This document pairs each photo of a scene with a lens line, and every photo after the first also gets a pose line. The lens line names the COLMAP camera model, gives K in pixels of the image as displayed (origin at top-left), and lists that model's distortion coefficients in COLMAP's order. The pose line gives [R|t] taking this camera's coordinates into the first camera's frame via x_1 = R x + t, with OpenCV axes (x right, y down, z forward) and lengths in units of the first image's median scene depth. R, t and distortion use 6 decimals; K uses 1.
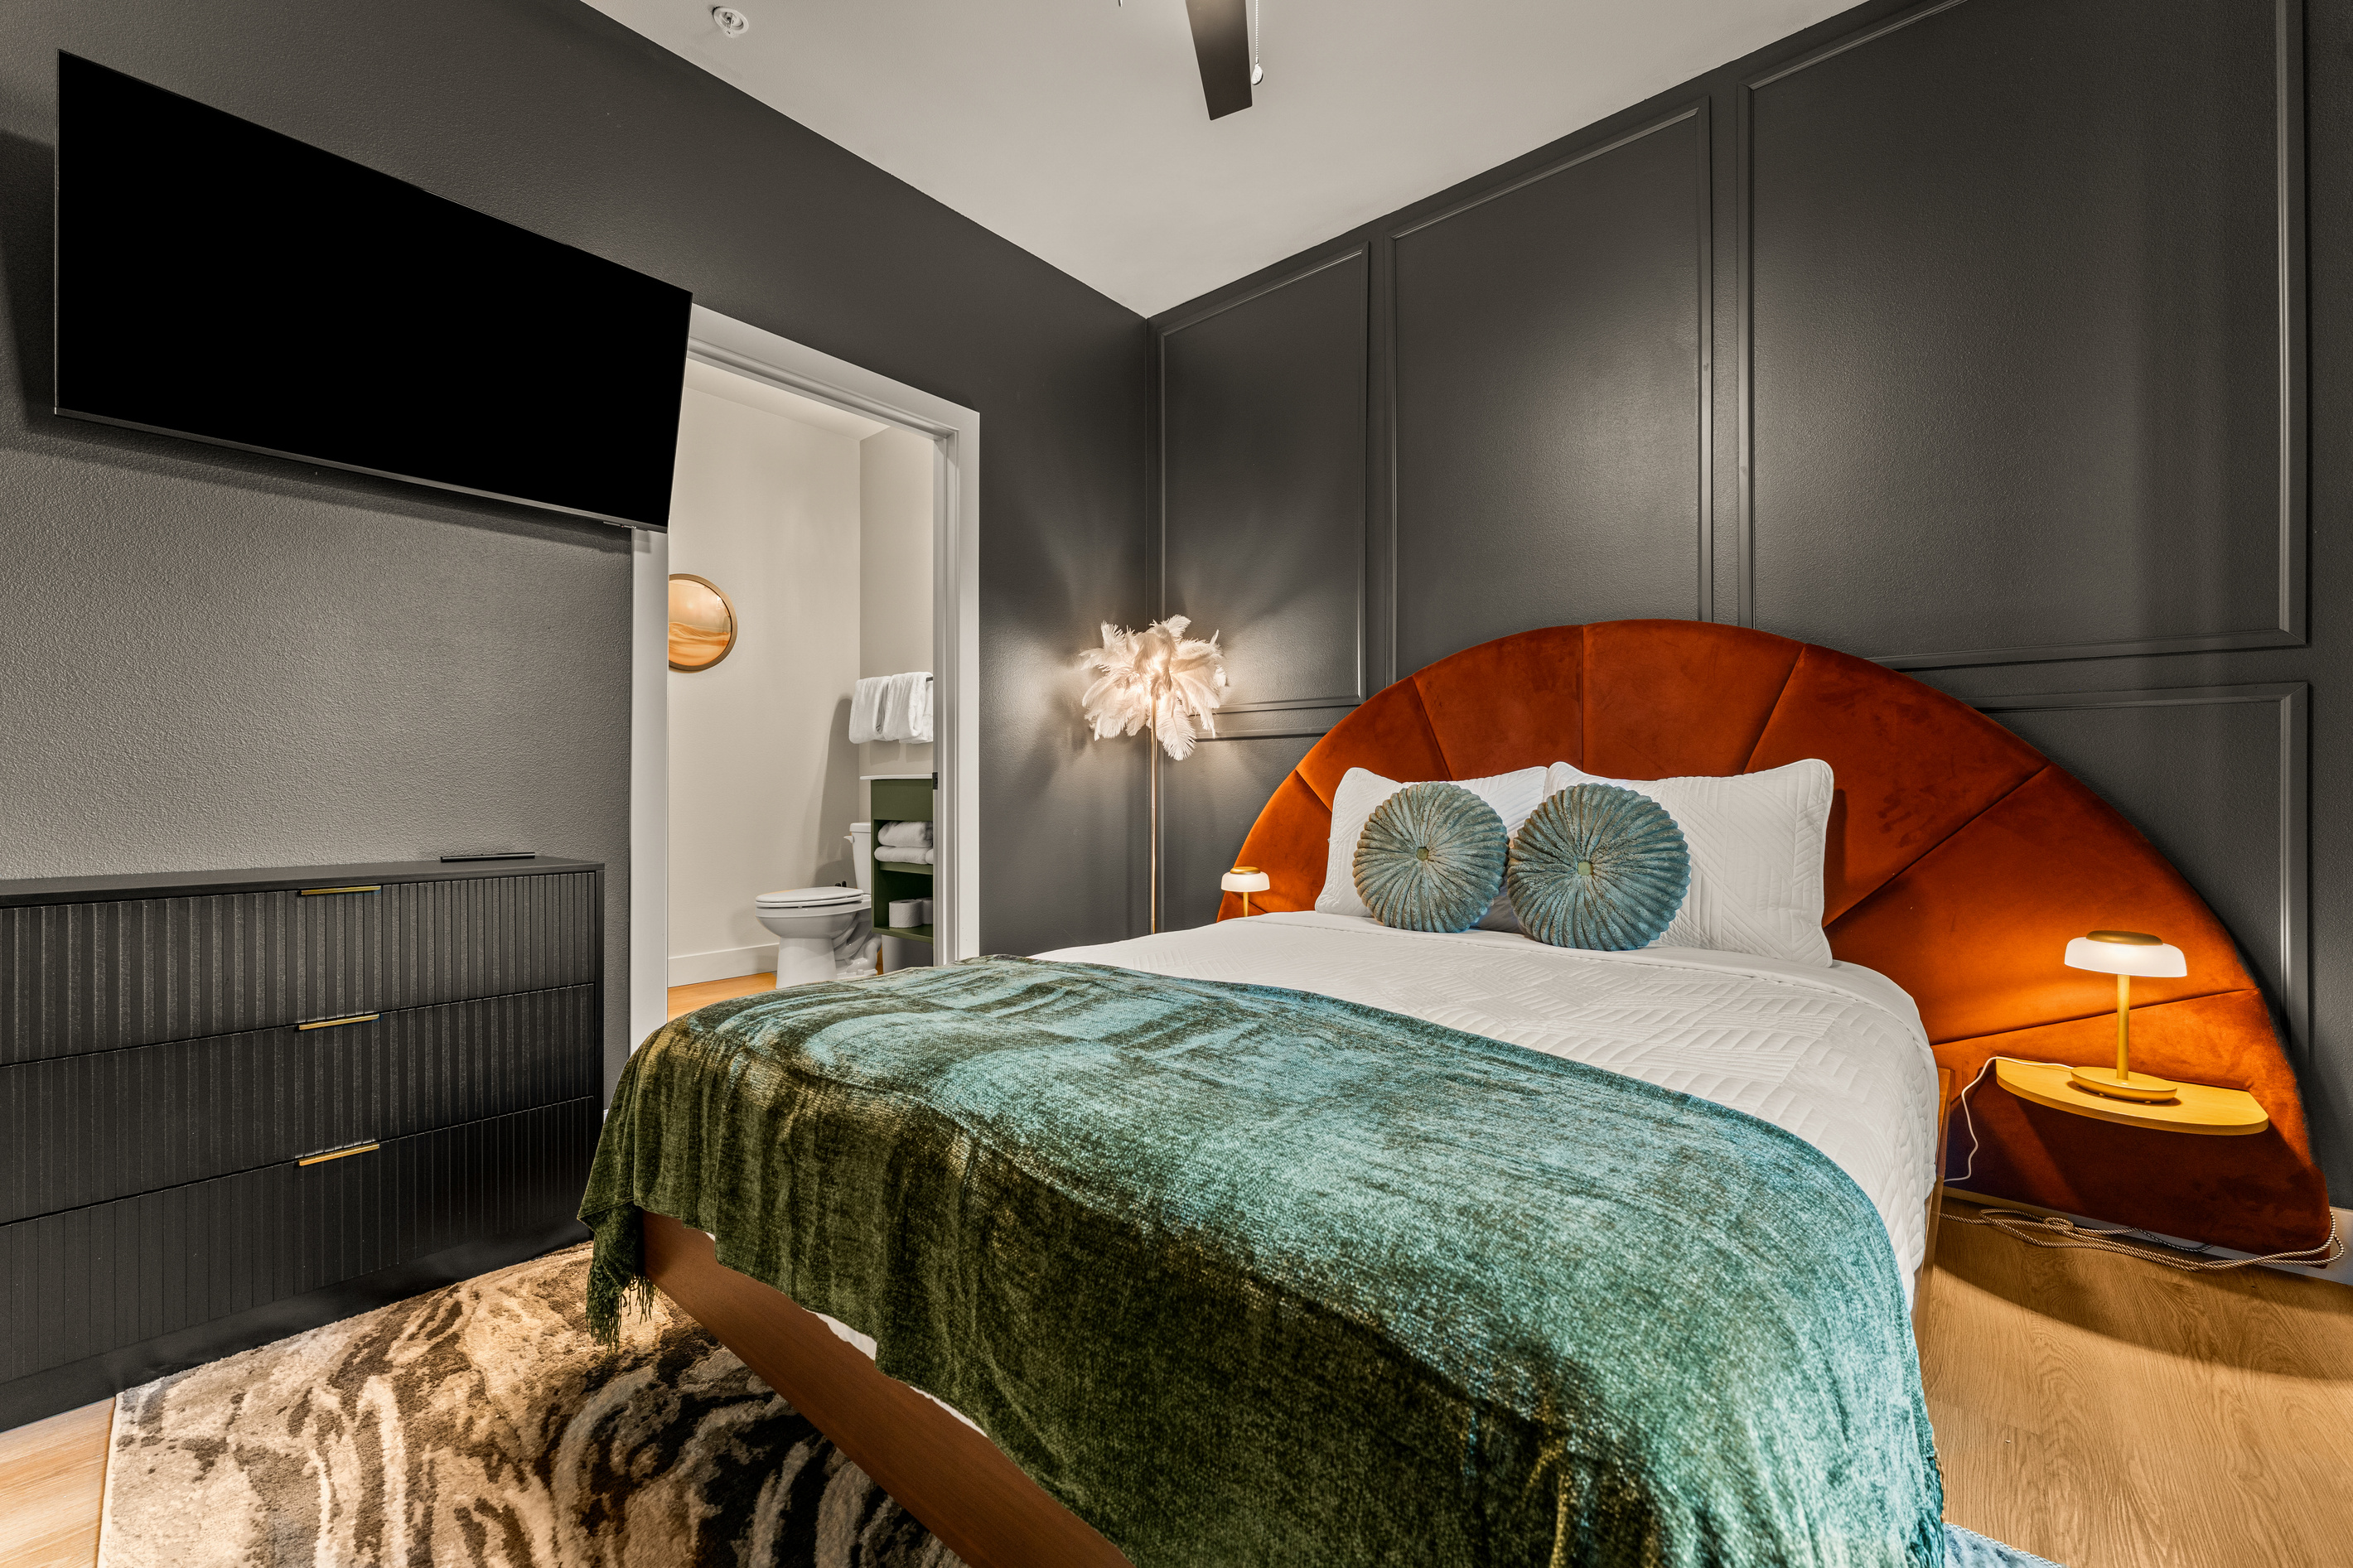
lens RADIAL K [[928.5, 0, 1176.5], [0, 928.5, 784.0], [0, 0, 1]] dist [-0.000525, 0.000080]
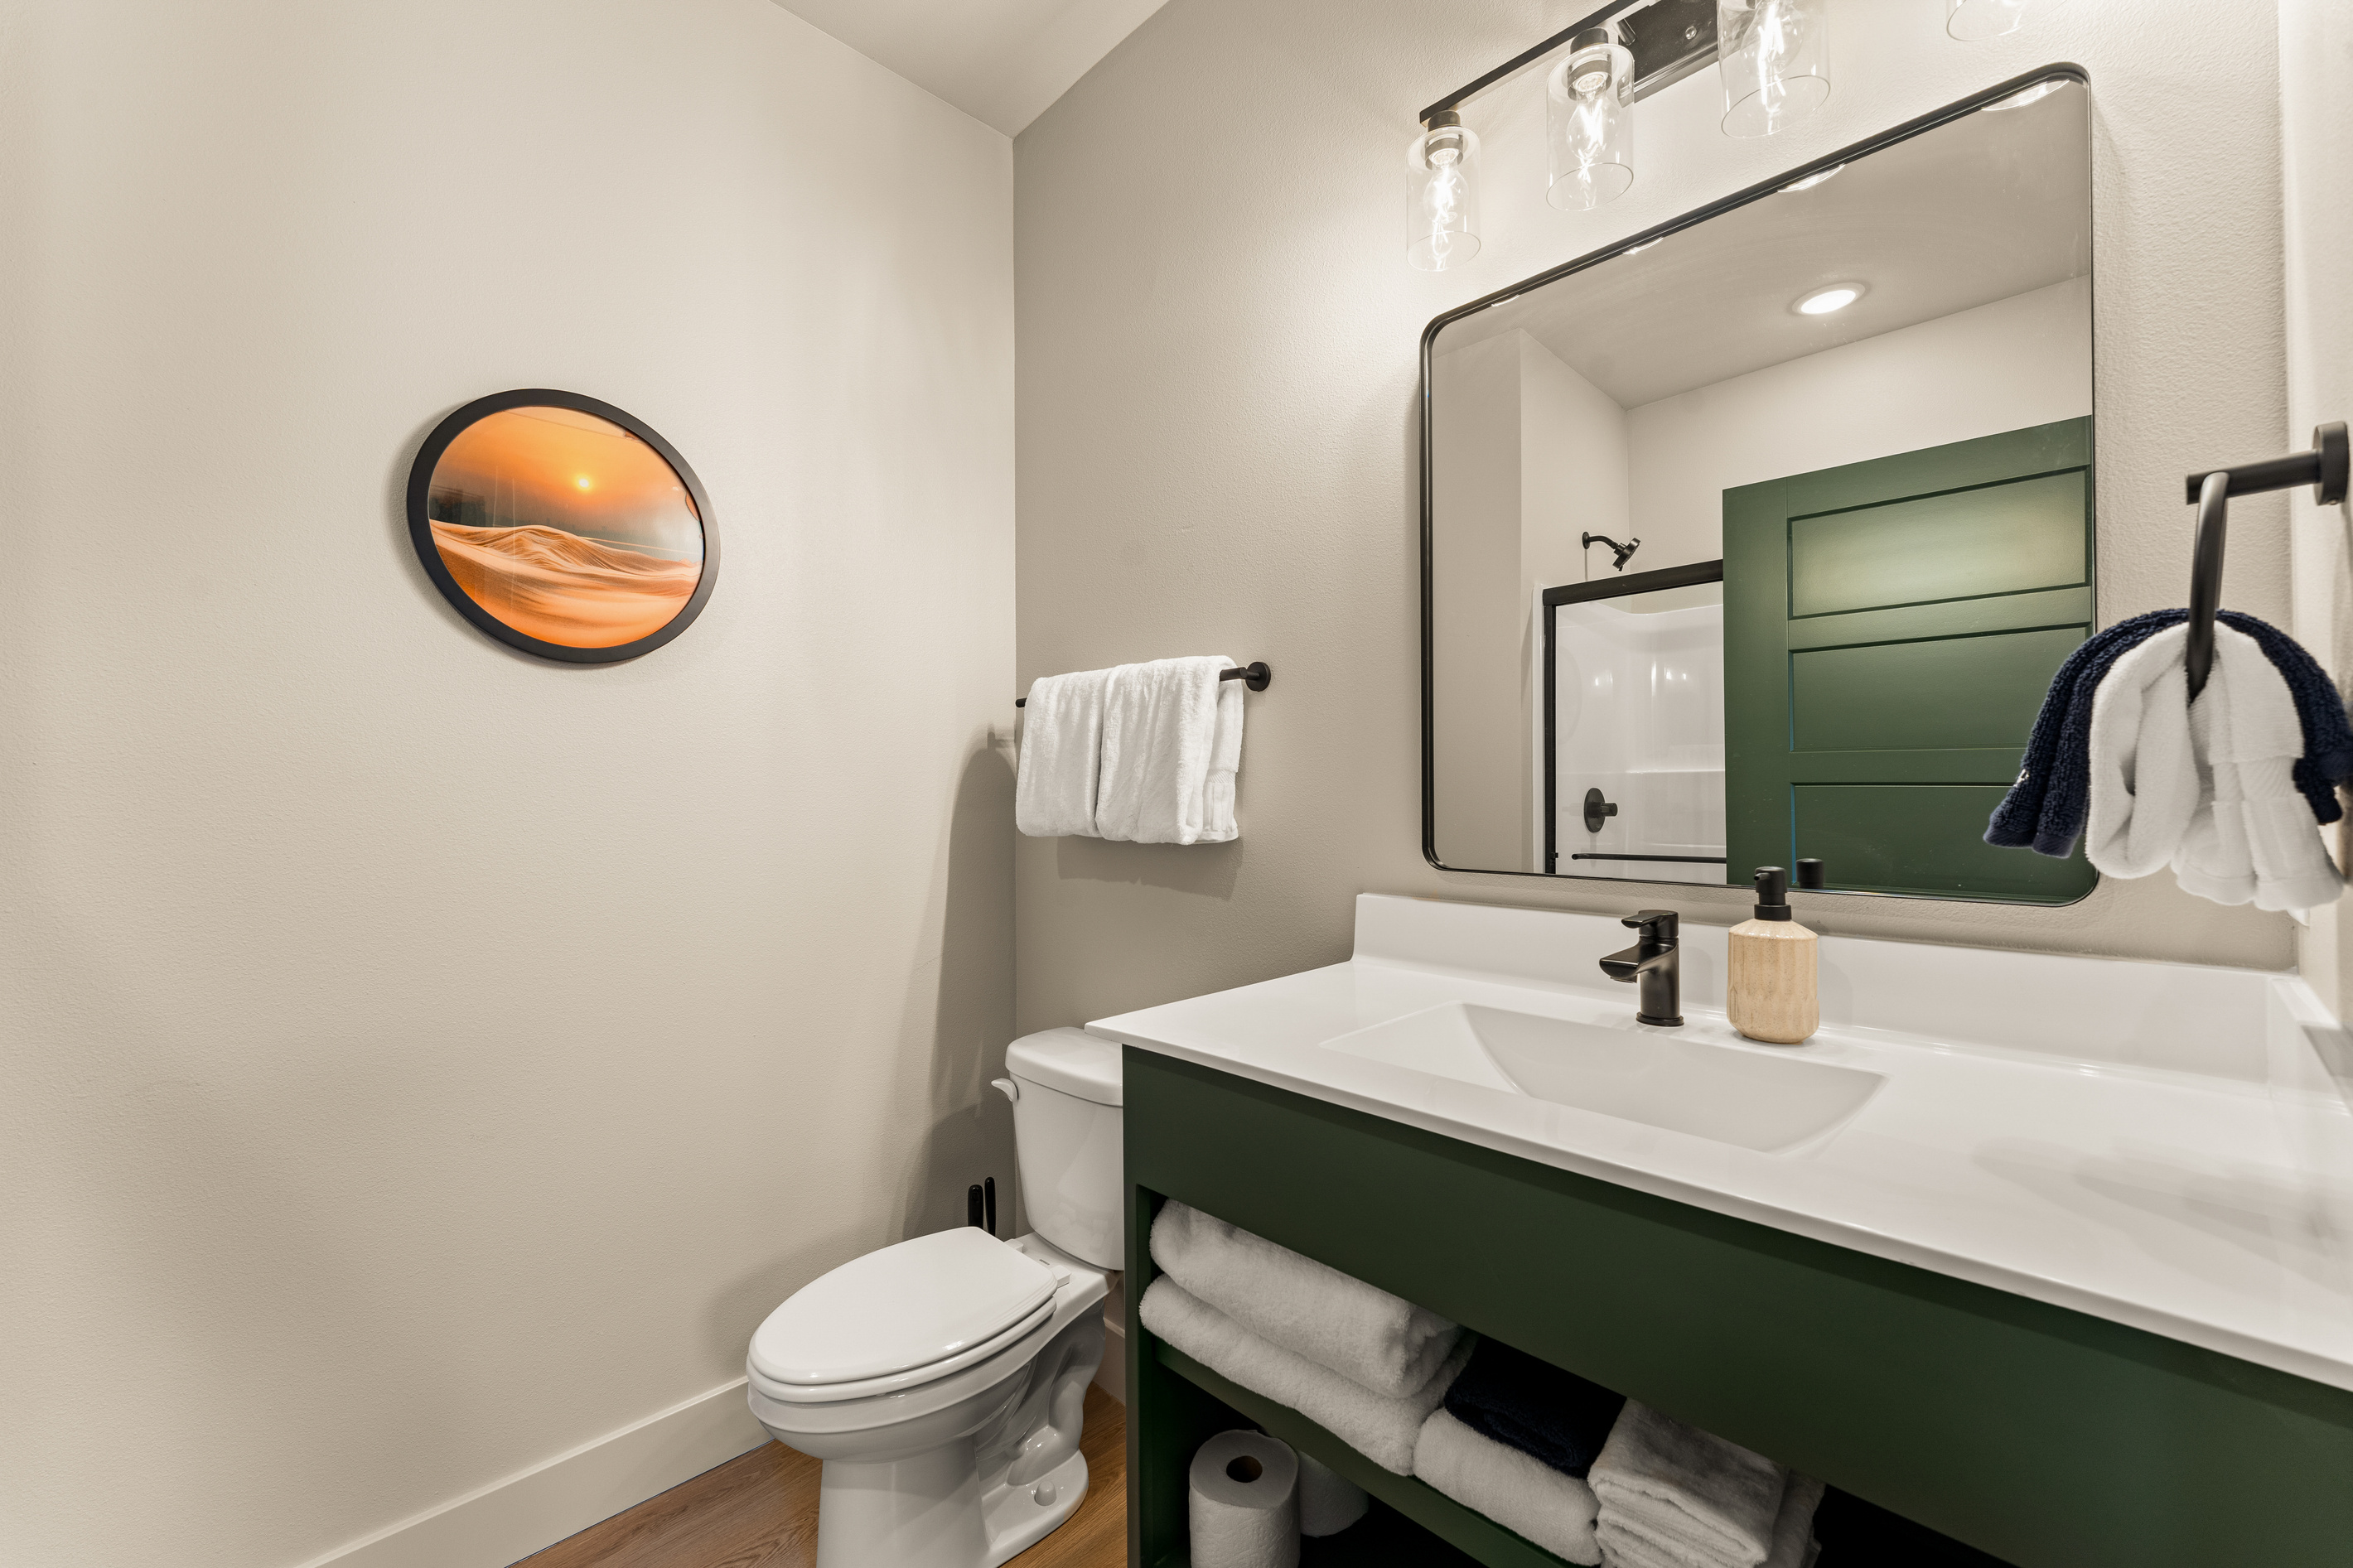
lens RADIAL K [[951.6, 0, 1176.5], [0, 951.6, 784.0], [0, 0, 1]] dist [0.000424, -0.000076]
pose [[0.995035, -0.005454, -0.099372, -0.317928], [0.004768, 0.999963, -0.007143, -0.086124], [0.099407, 0.006634, 0.995025, 0.803105]]
